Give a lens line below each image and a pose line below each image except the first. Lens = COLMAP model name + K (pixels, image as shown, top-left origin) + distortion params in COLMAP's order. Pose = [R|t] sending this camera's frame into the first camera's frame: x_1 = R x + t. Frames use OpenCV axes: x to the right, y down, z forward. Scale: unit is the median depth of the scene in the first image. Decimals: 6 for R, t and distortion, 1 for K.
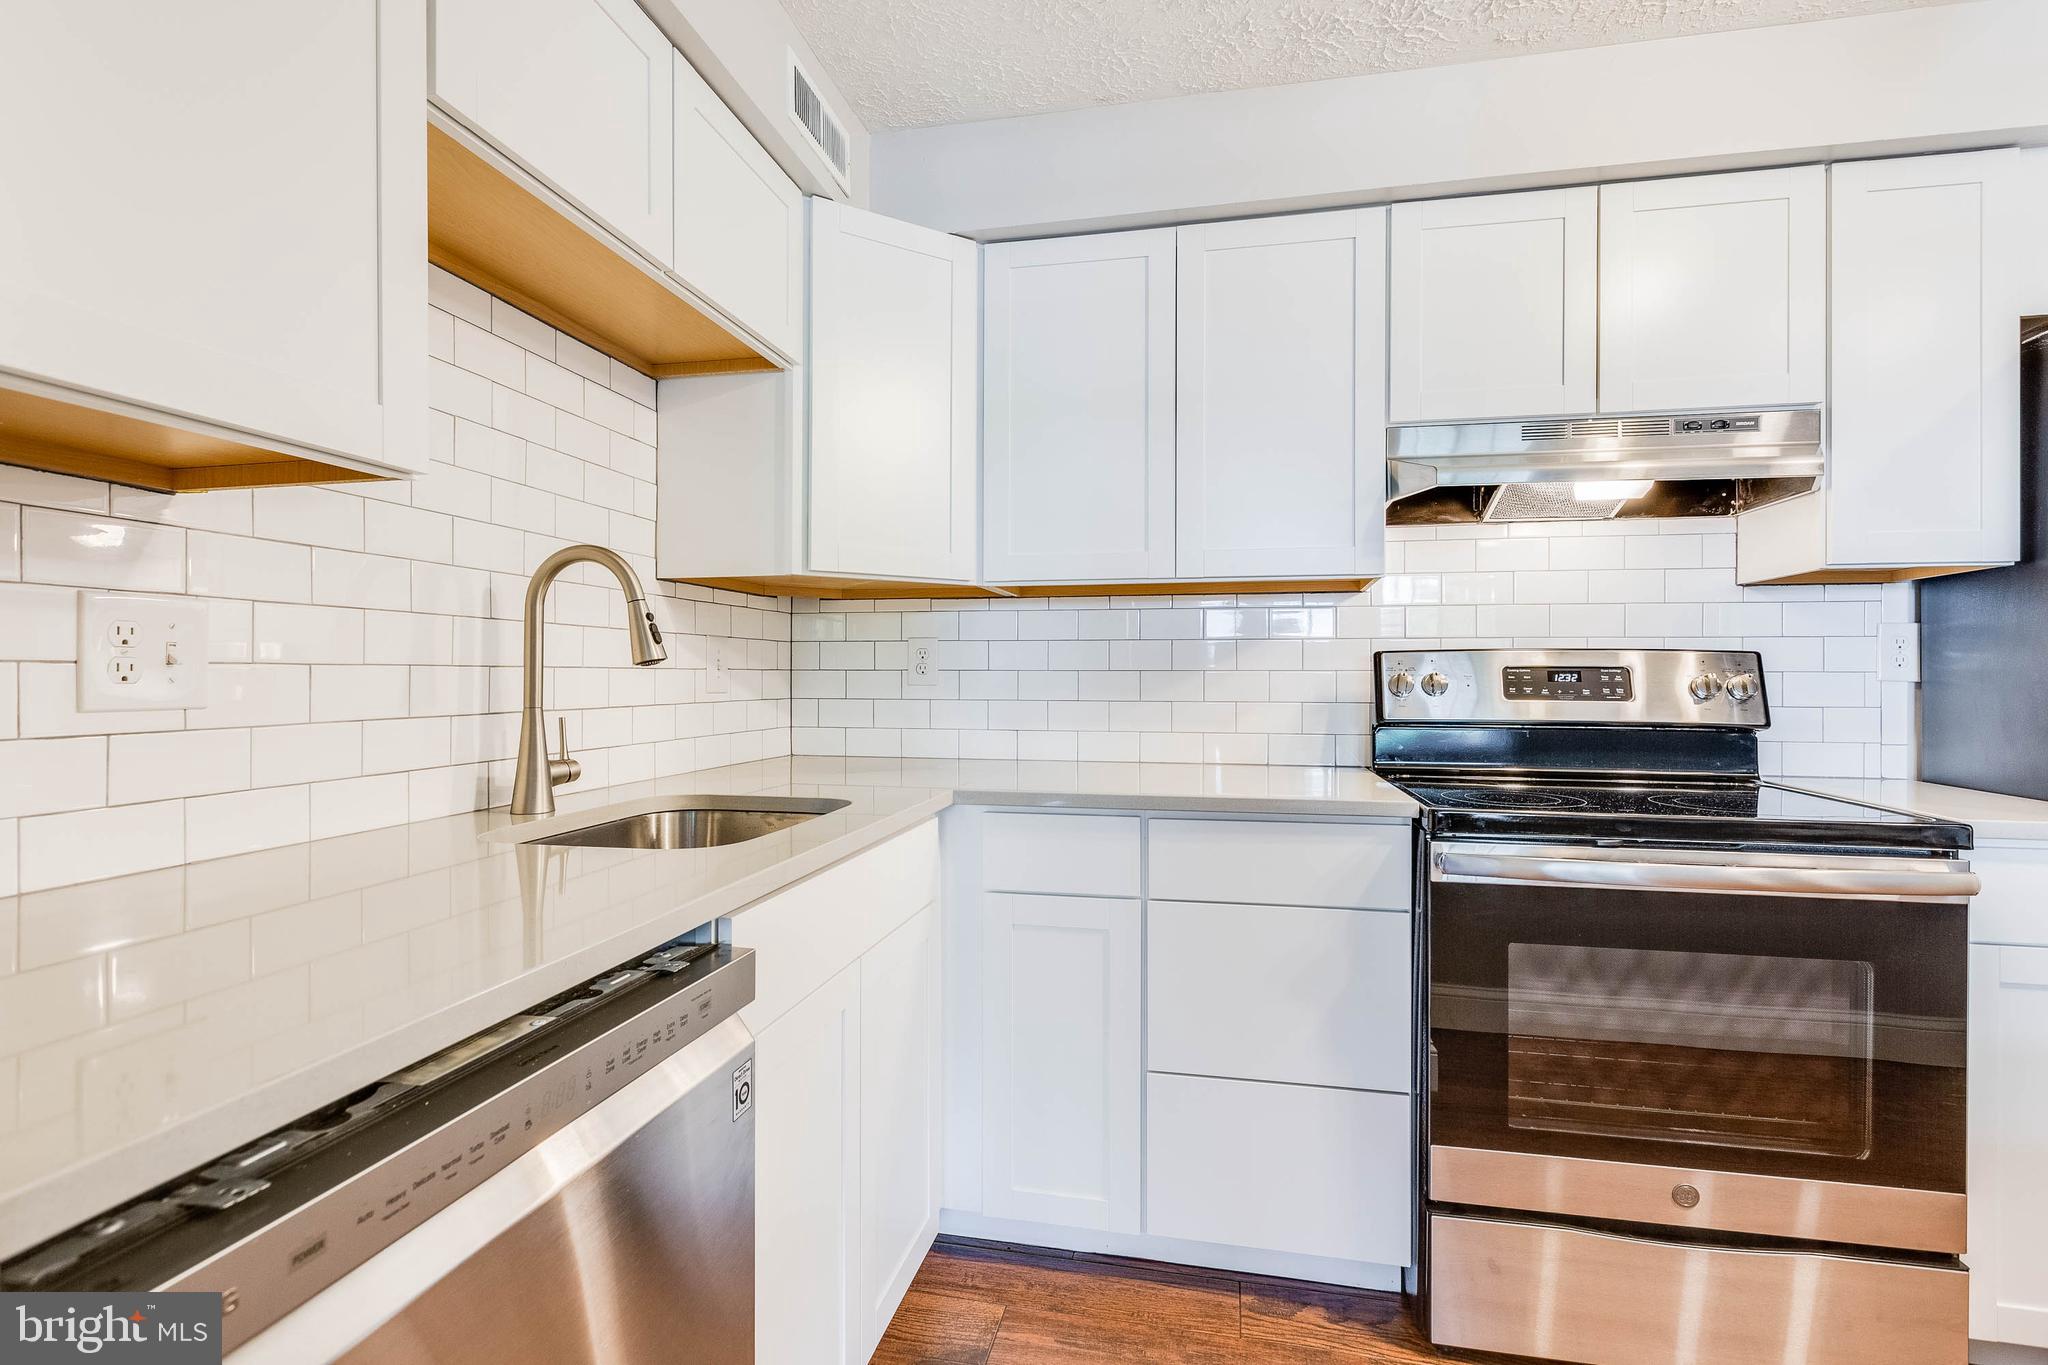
lens RADIAL K [[928.2, 0, 1025.0], [0, 928.2, 676.0], [0, 0, 1]] dist [0.000173, 0.000259]
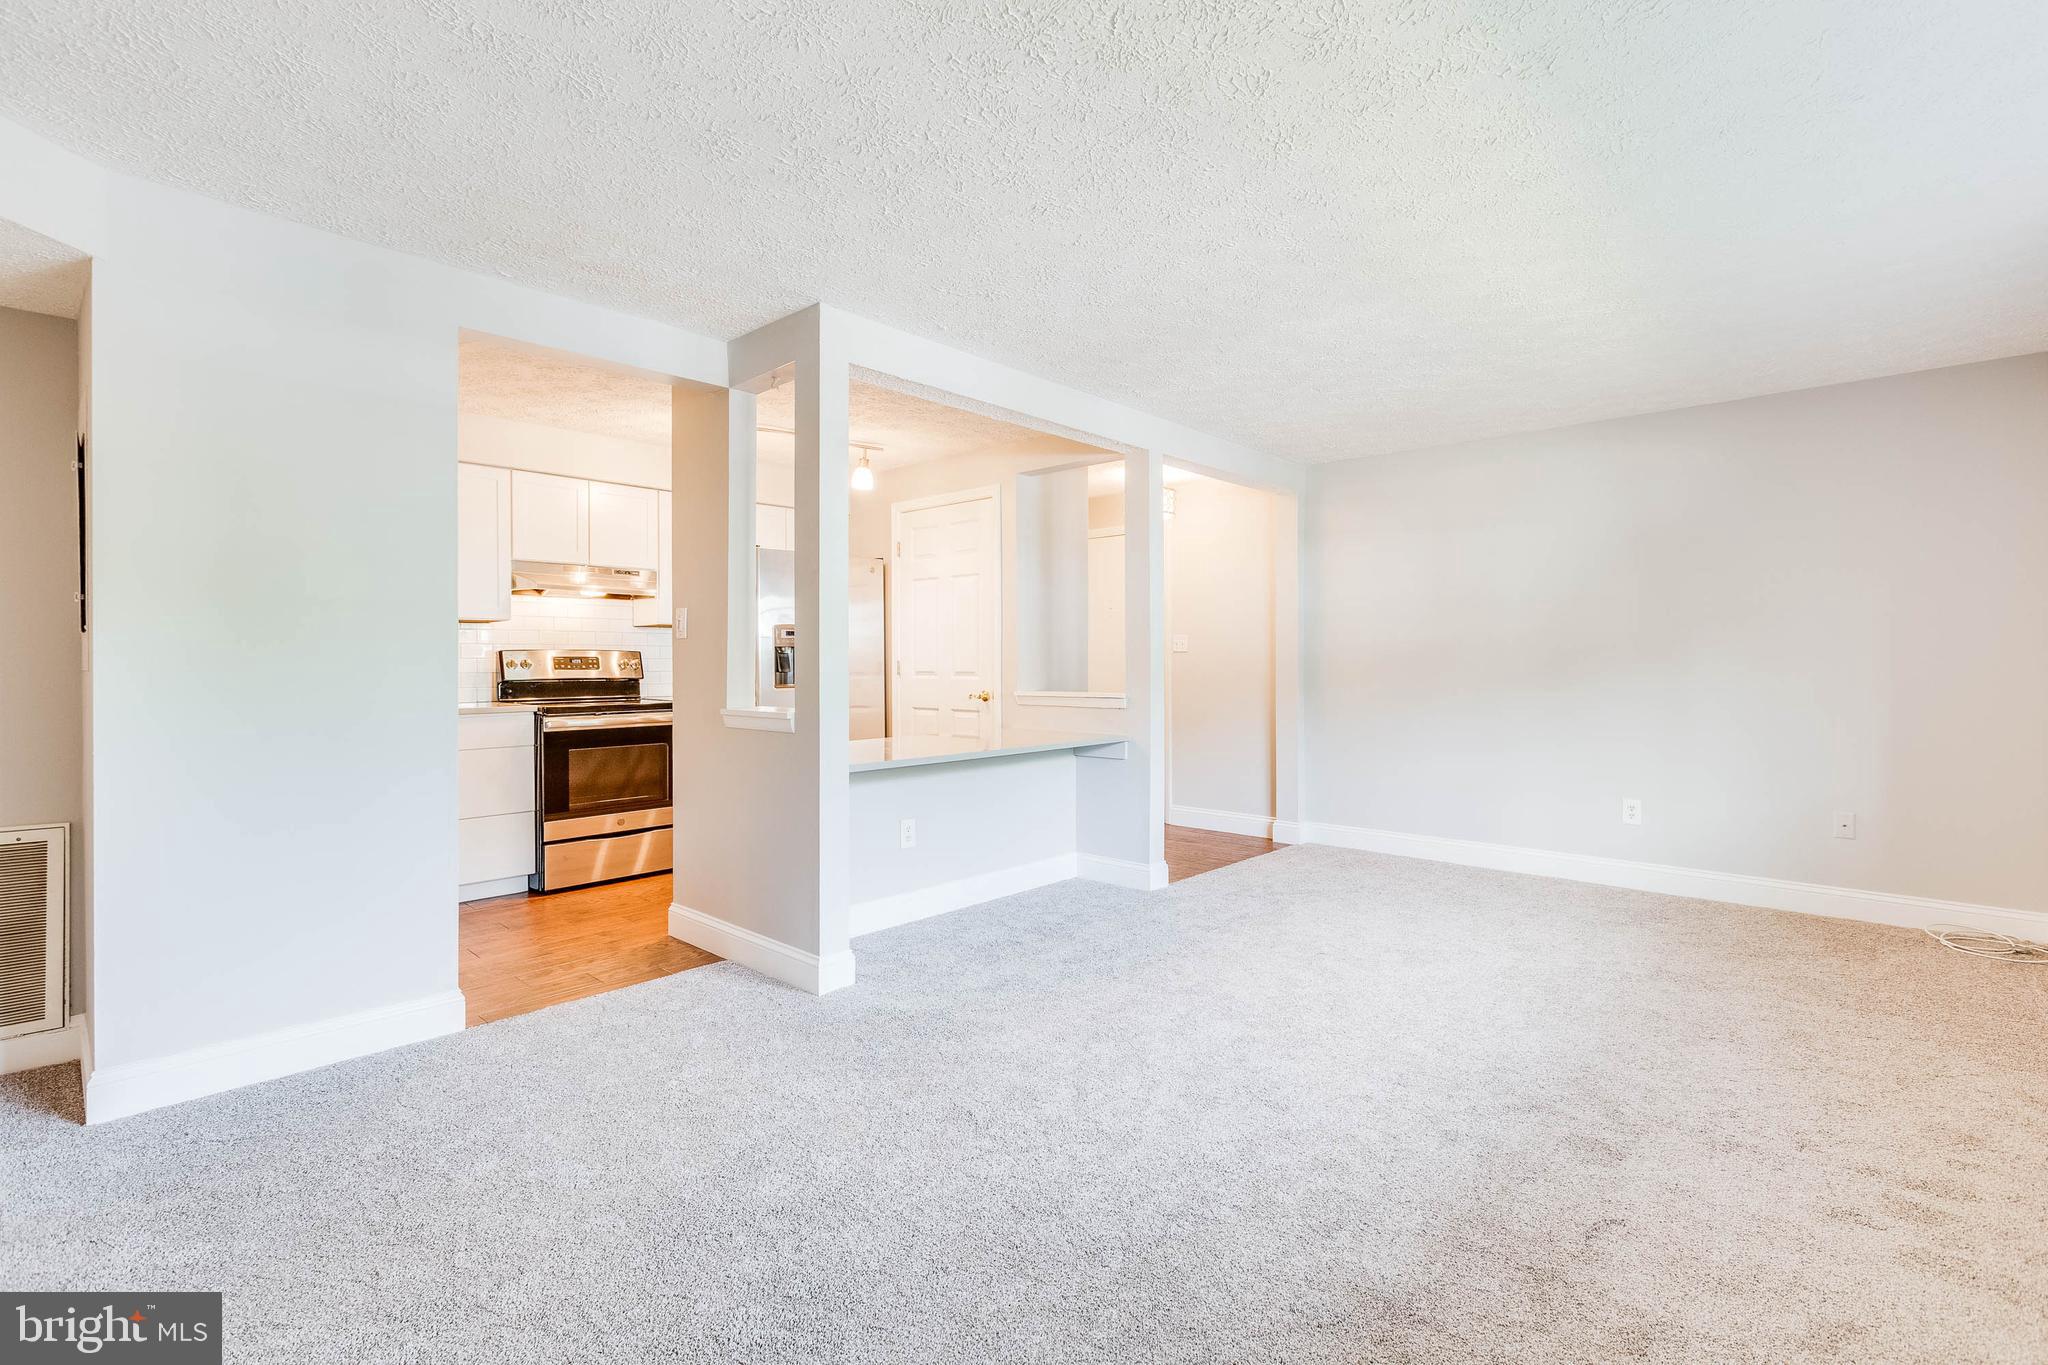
lens RADIAL K [[928.2, 0, 1025.0], [0, 928.2, 676.0], [0, 0, 1]] dist [0.000173, 0.000259]
pose [[0.487295, -0.012534, 0.873147, -1.072303], [-0.004129, 0.999853, 0.016657, -0.005483], [-0.873227, -0.011722, 0.487172, -1.359734]]
